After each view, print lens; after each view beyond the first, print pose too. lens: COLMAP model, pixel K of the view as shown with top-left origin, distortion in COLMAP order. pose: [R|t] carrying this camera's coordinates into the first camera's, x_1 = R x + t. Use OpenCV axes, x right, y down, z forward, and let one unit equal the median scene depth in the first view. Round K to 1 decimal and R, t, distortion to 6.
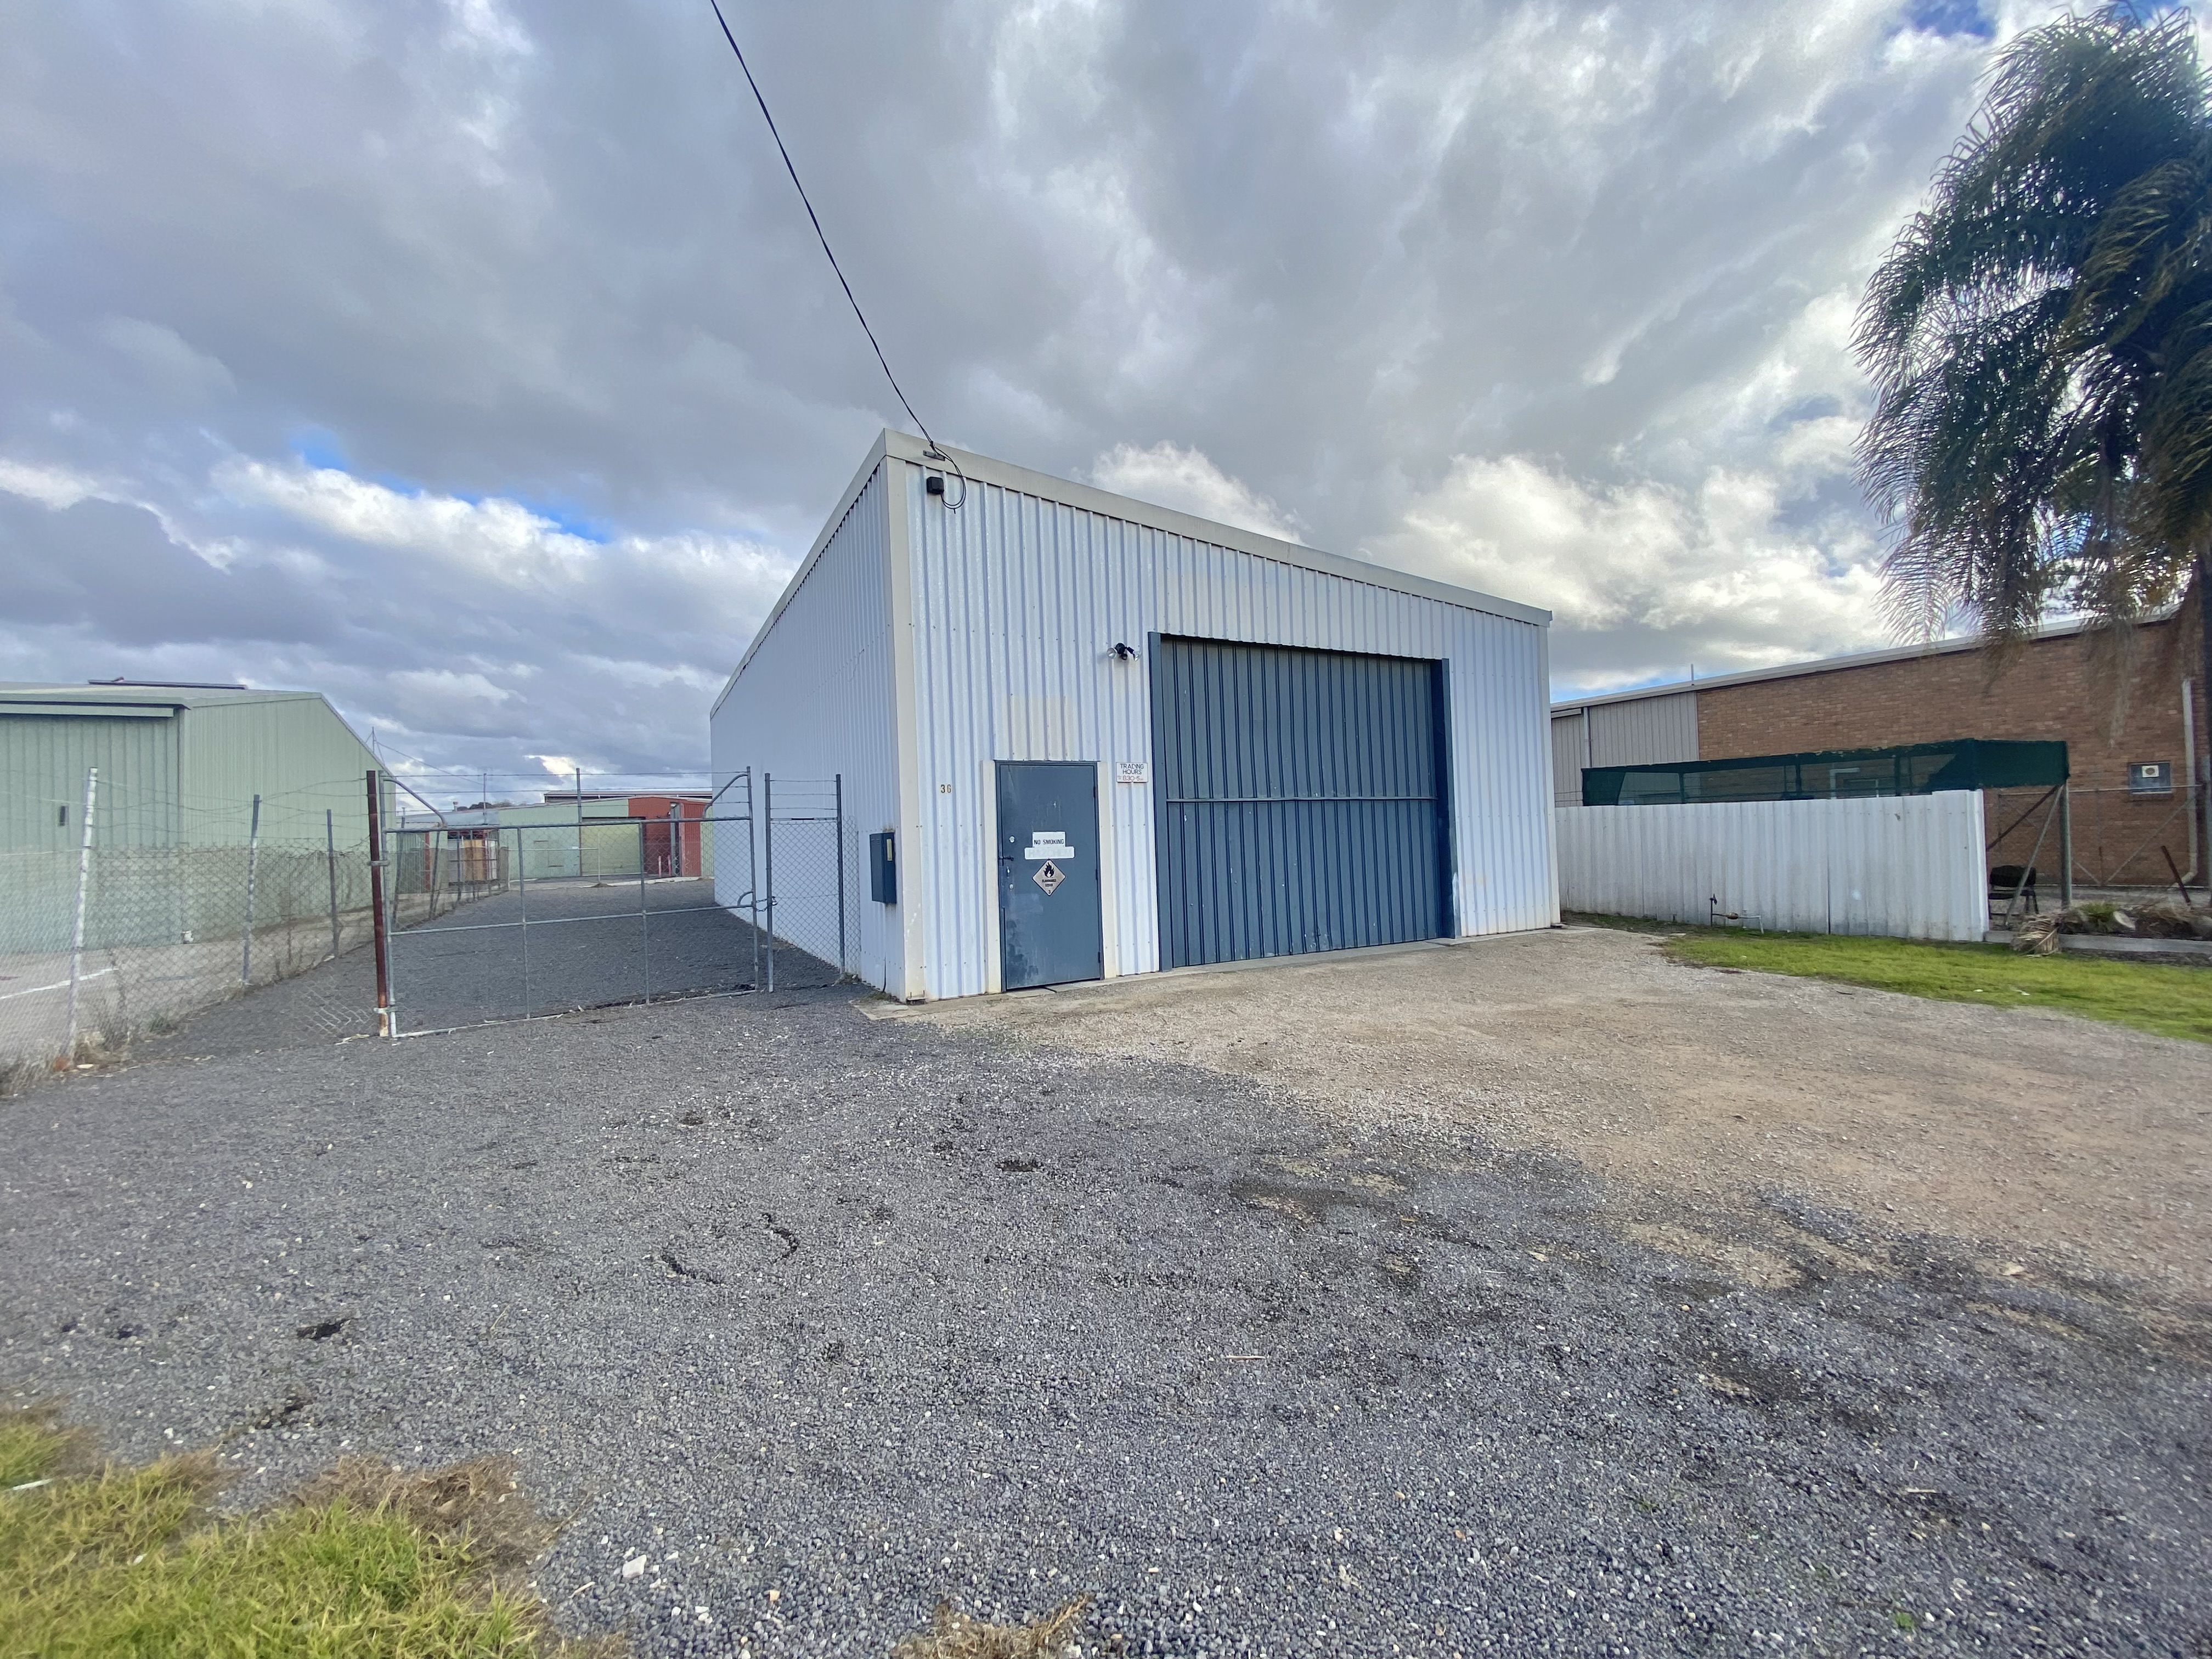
lens RADIAL K [[888.5, 0, 1029.5], [0, 888.5, 844.6], [0, 0, 1]] dist [0.001823, -0.002359]
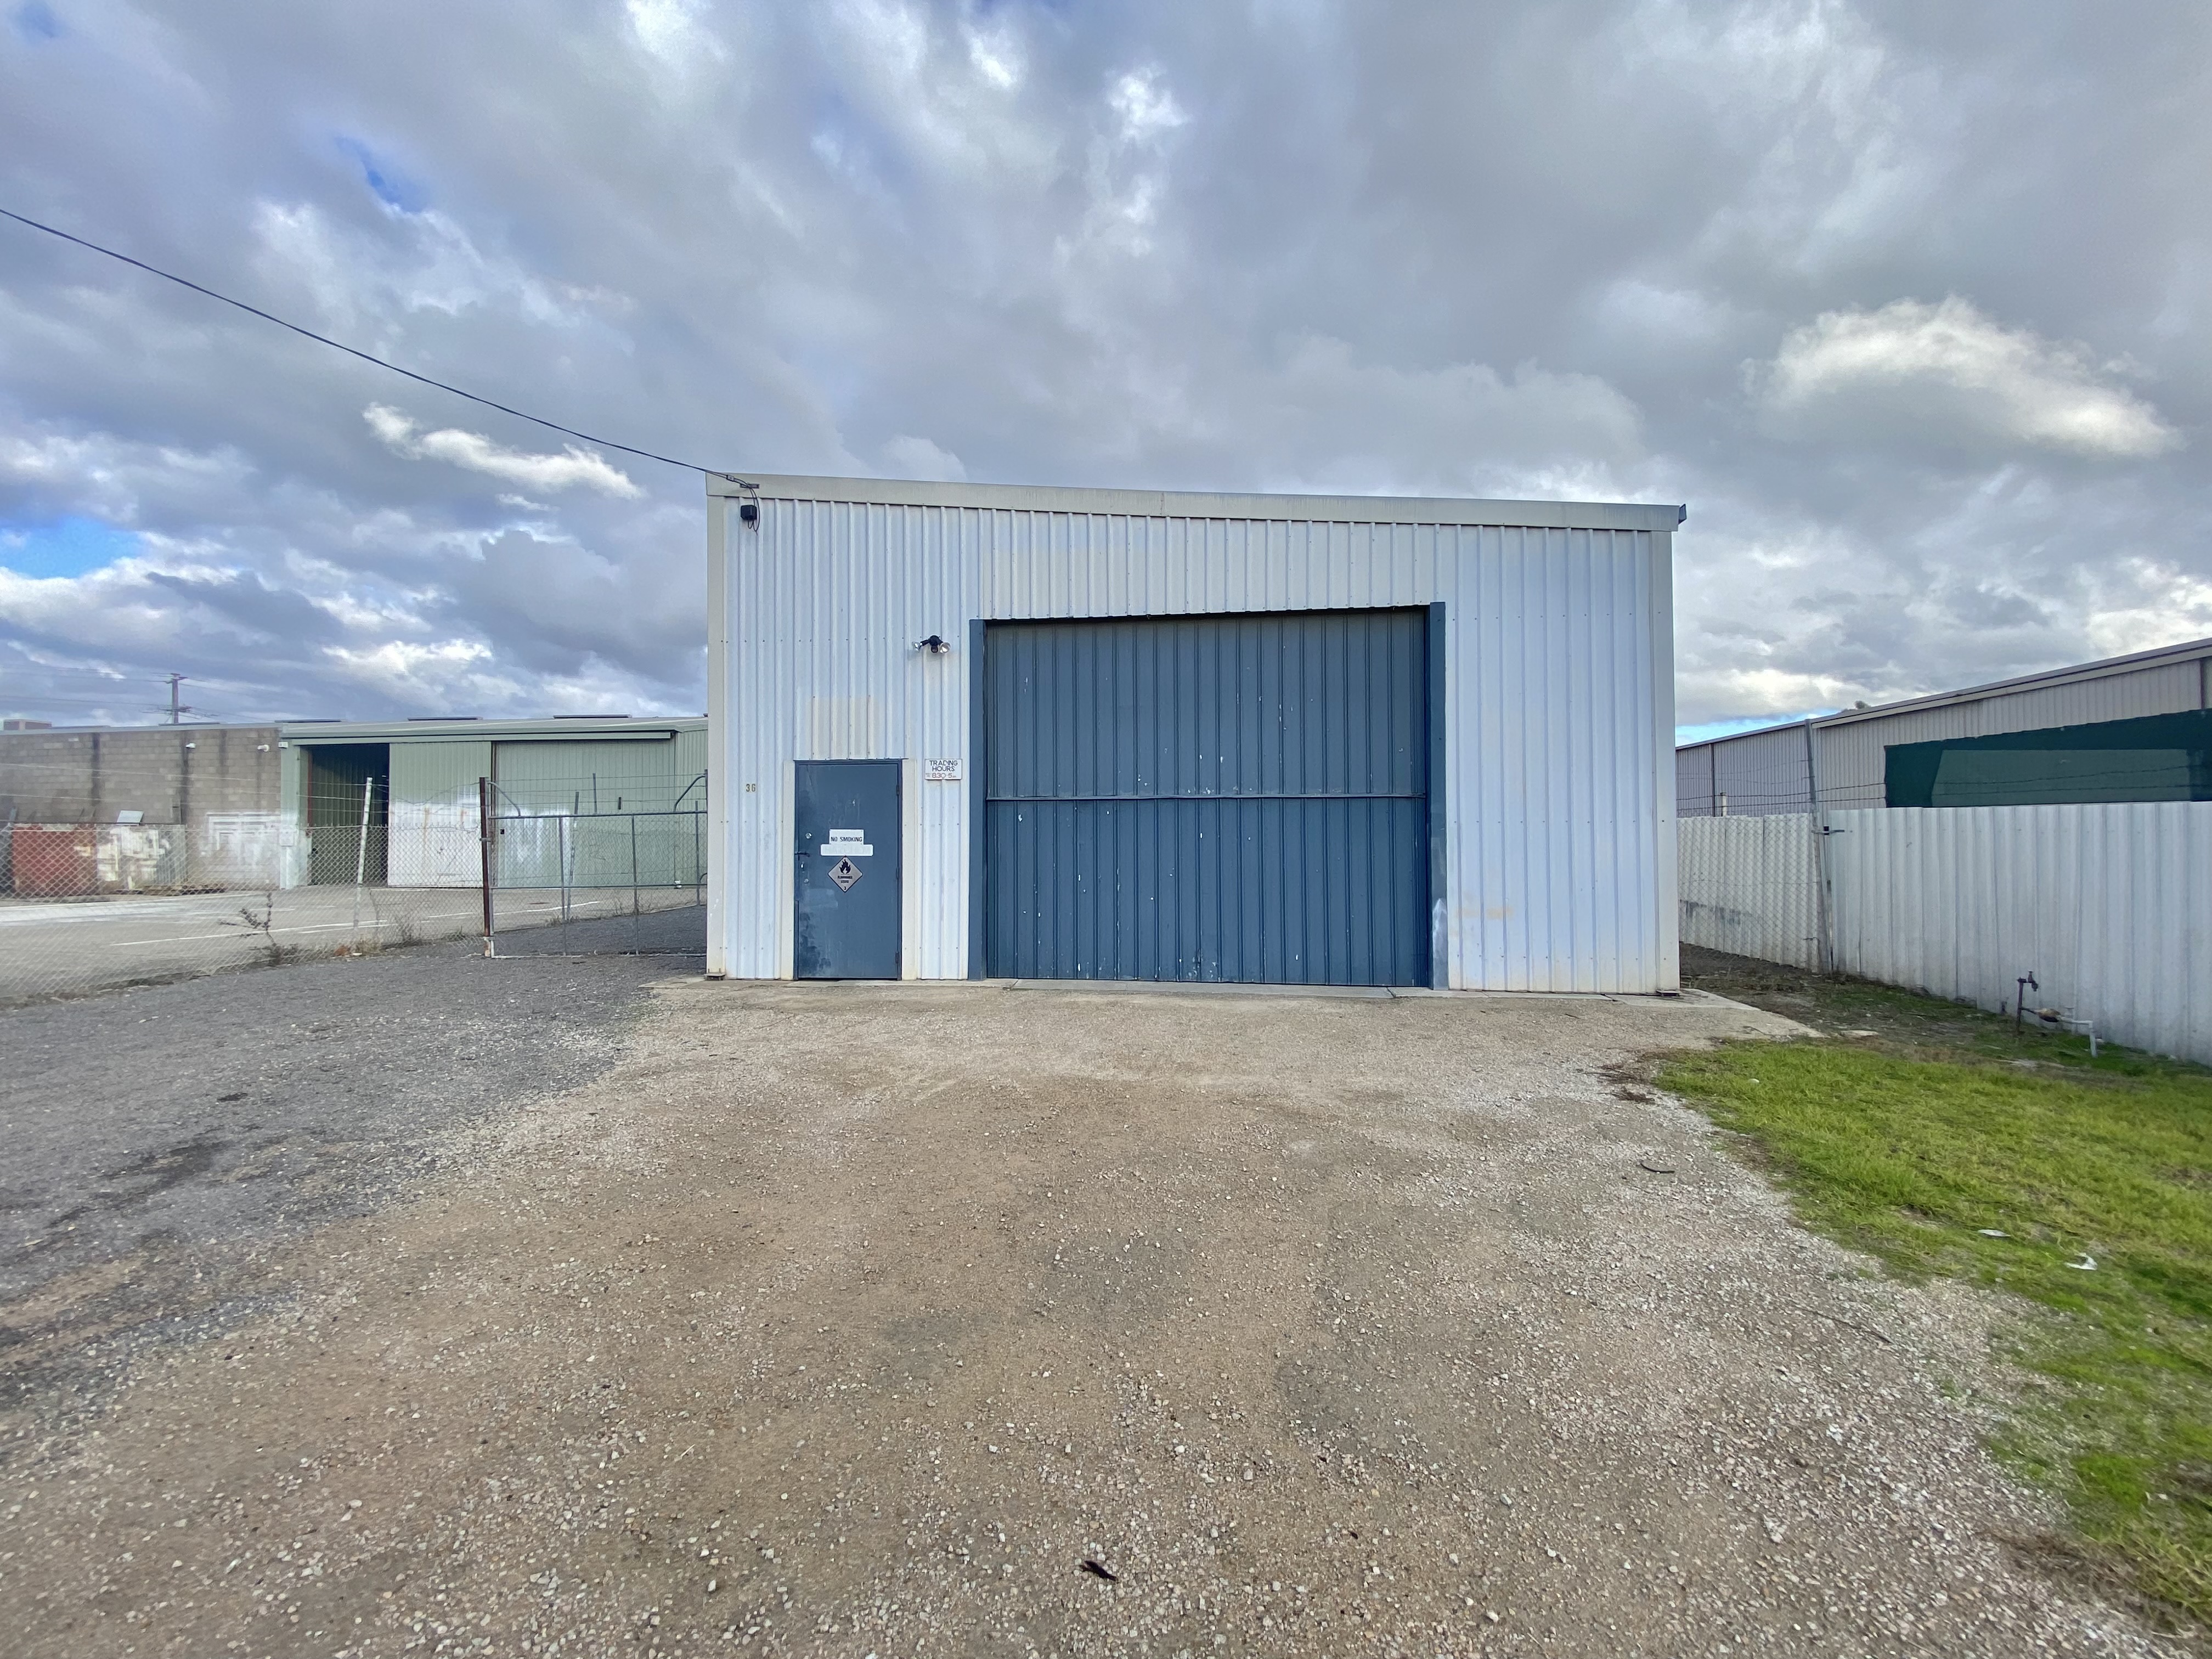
lens RADIAL K [[888.5, 0, 1094.8], [0, 888.5, 828.2], [0, 0, 1]] dist [0.001823, -0.002359]
pose [[0.831747, 0.026227, -0.554535, 0.782569], [-0.025898, 0.999629, 0.008434, -0.029961], [0.554550, 0.007346, 0.832118, 0.291628]]
